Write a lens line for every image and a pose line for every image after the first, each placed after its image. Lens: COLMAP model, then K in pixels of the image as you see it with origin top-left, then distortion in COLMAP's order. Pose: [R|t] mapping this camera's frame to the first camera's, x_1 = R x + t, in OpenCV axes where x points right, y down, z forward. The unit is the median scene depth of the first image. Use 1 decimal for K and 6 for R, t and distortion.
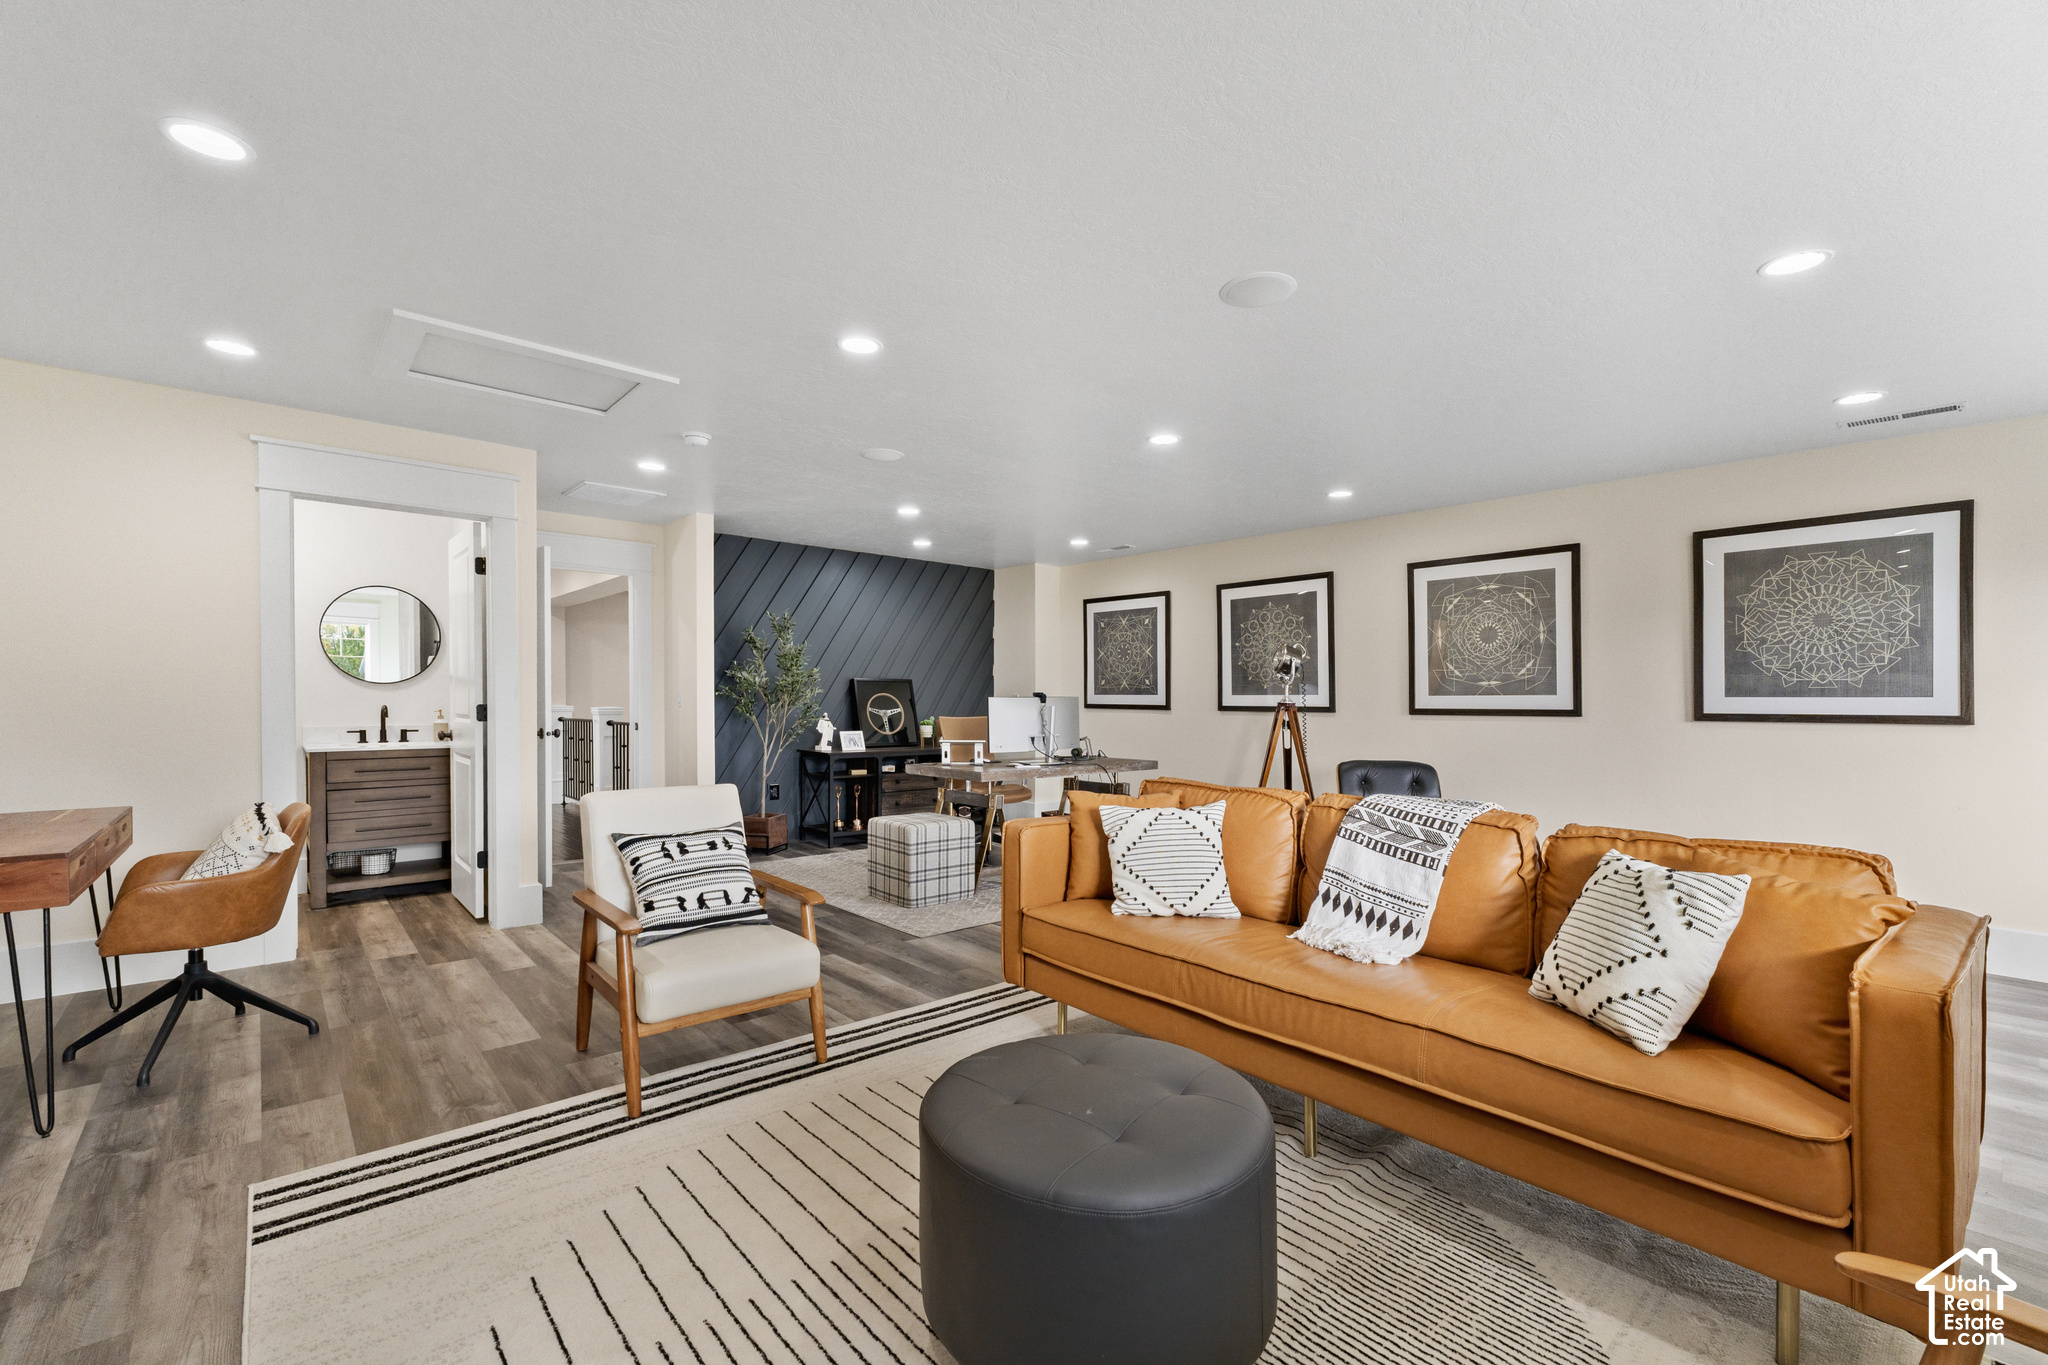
lens RADIAL K [[868.4, 0, 1024.0], [0, 868.4, 682.5], [0, 0, 1]] dist [0.001175, 0.000256]
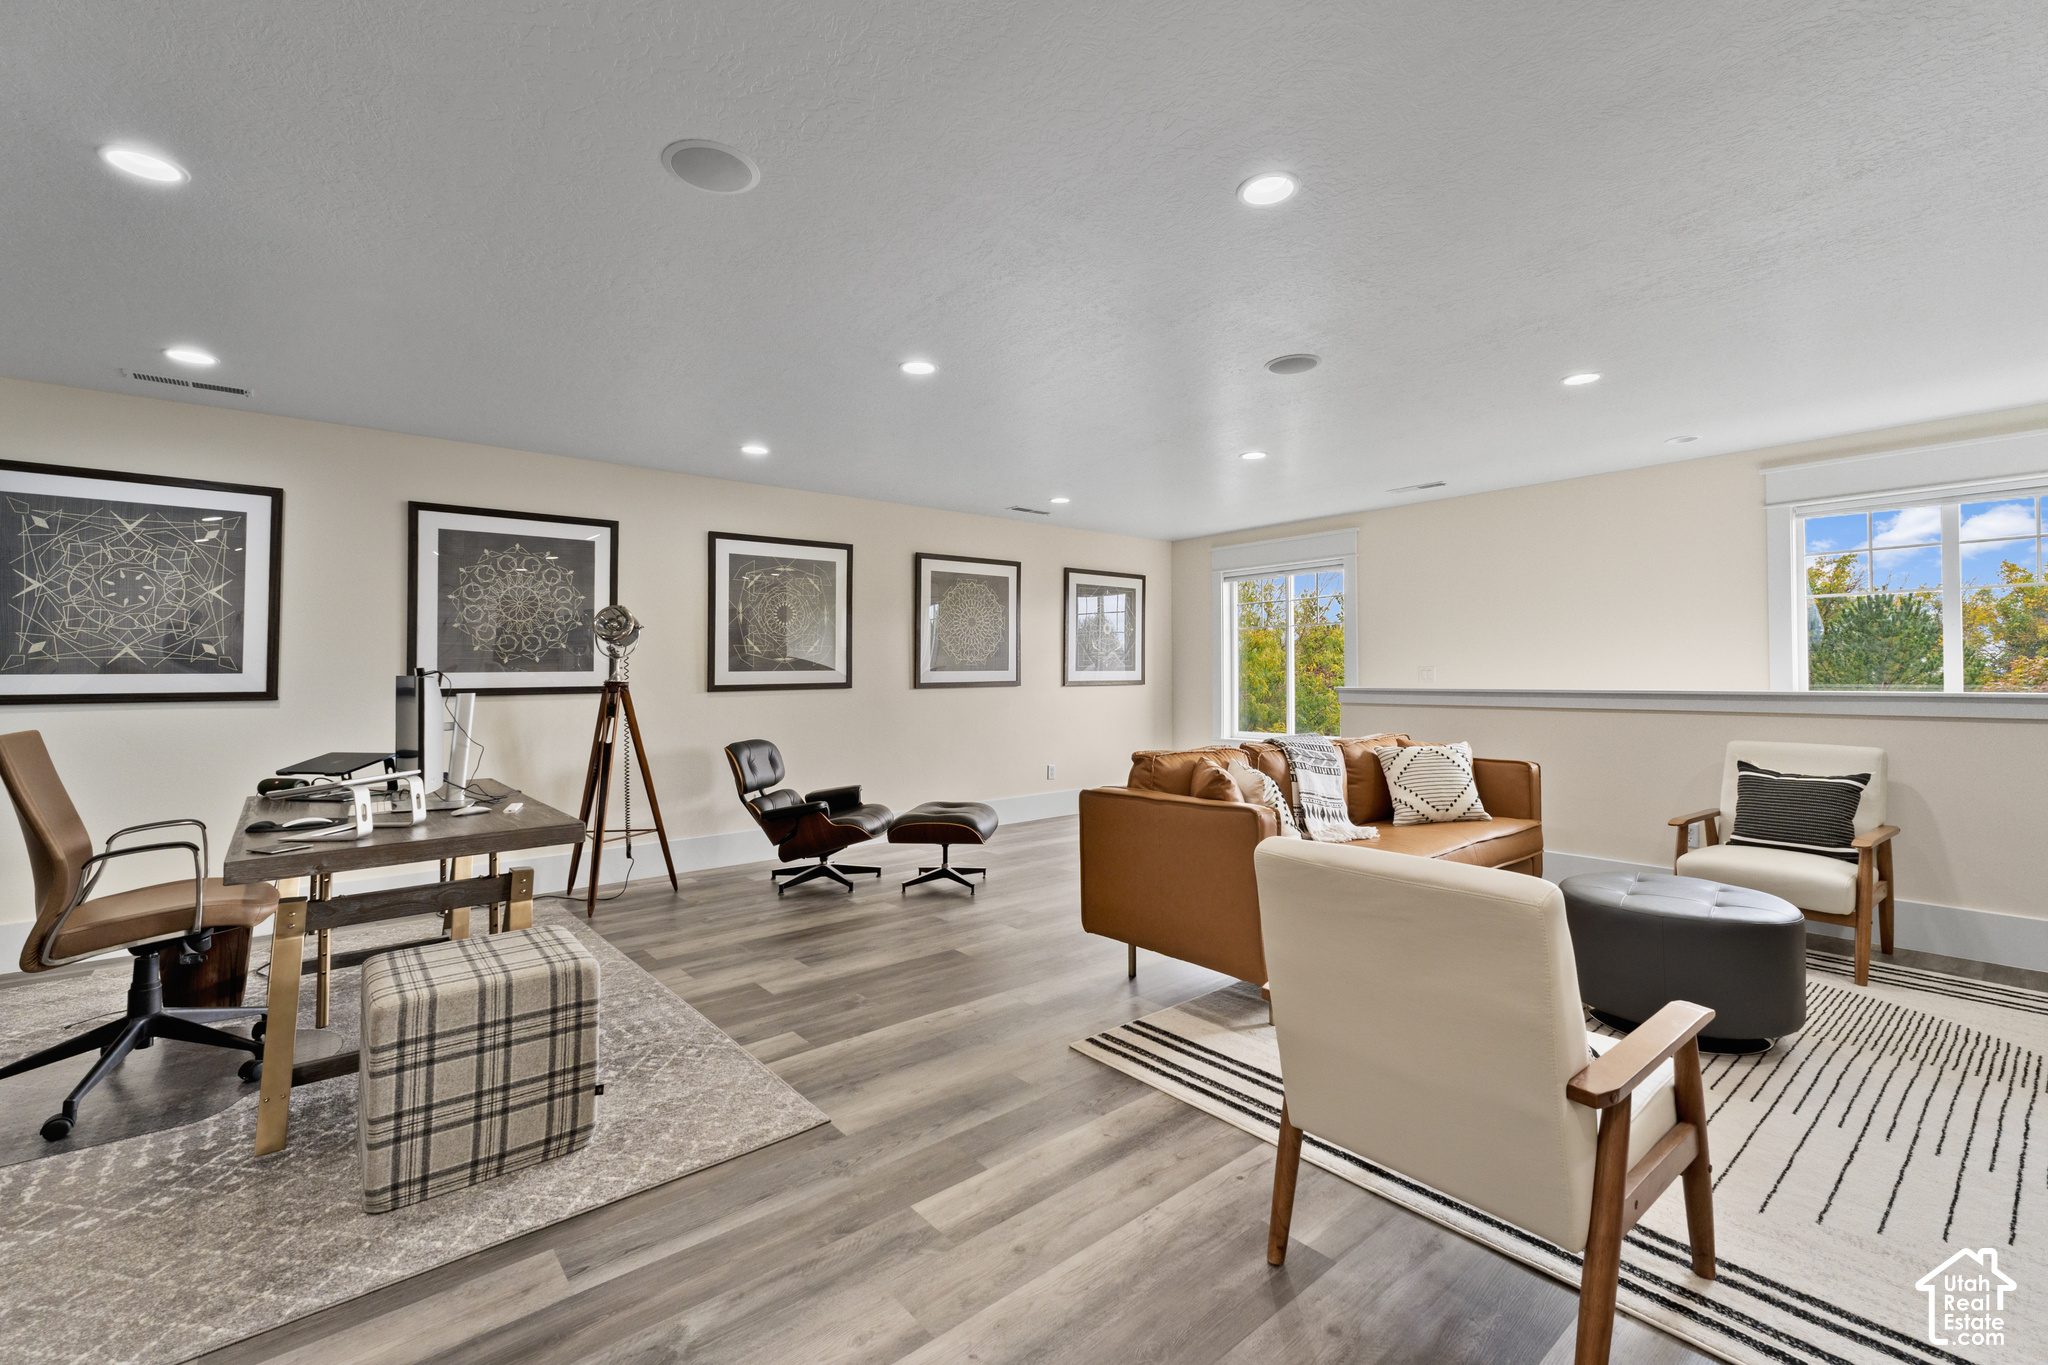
lens RADIAL K [[876.0, 0, 1024.9], [0, 876.0, 628.2], [0, 0, 1]] dist [0.005920, 0.000499]
pose [[0.025249, 0.046711, 0.998589, -0.554634], [-0.009093, 0.998877, -0.046495, 0.010260], [-0.999640, -0.007906, 0.025645, 0.712928]]
